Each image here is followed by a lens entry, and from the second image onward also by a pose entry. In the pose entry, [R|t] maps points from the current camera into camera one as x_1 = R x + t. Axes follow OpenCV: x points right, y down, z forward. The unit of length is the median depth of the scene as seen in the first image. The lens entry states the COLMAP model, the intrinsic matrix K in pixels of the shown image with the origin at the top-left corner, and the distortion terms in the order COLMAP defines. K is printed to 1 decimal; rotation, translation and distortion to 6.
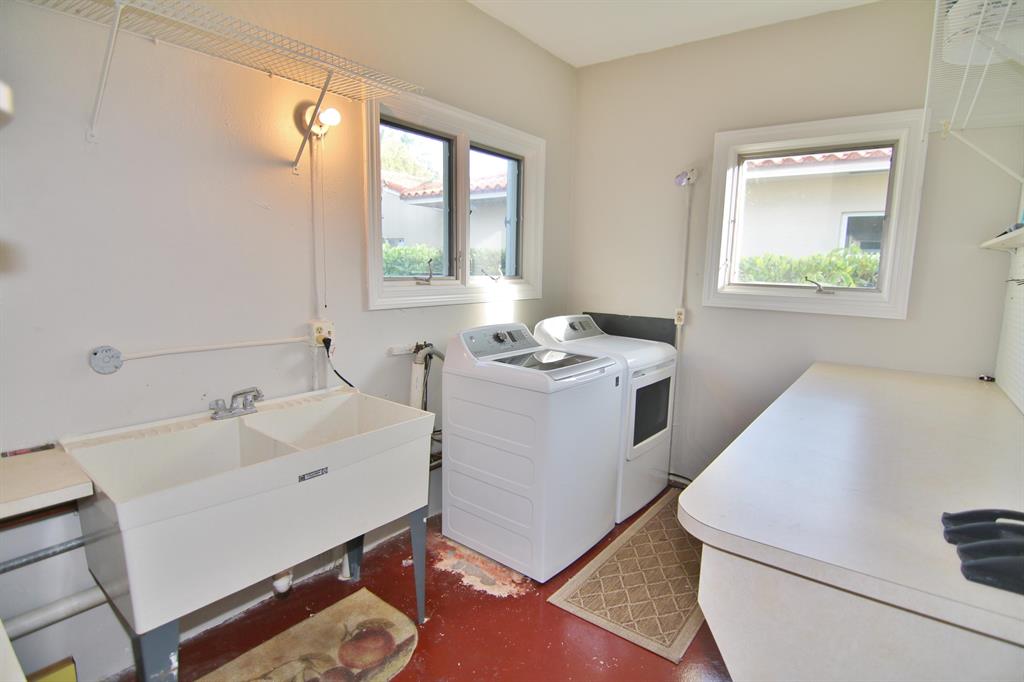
lens RADIAL K [[519.9, 0, 517.0], [0, 519.9, 340.0], [0, 0, 1]] dist [-0.004900, -0.011245]
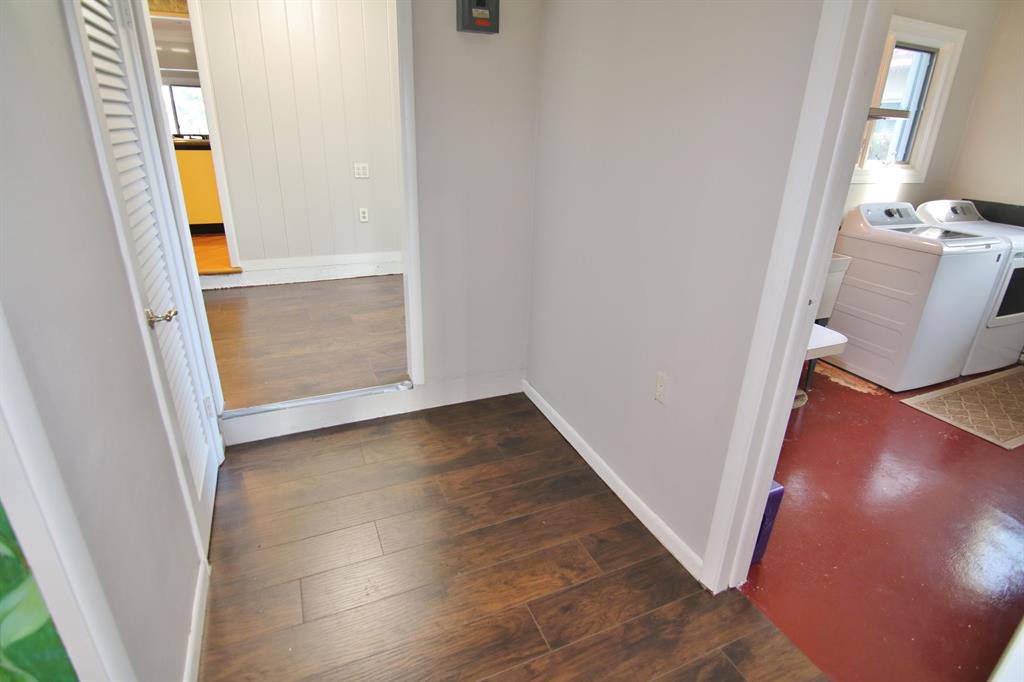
lens RADIAL K [[519.9, 0, 517.0], [0, 519.9, 340.0], [0, 0, 1]] dist [-0.004900, -0.011245]
pose [[0.877199, 0.185520, -0.442837, -0.204677], [-0.081917, 0.966639, 0.242691, 0.060656], [0.473087, -0.176613, 0.863132, -0.533478]]
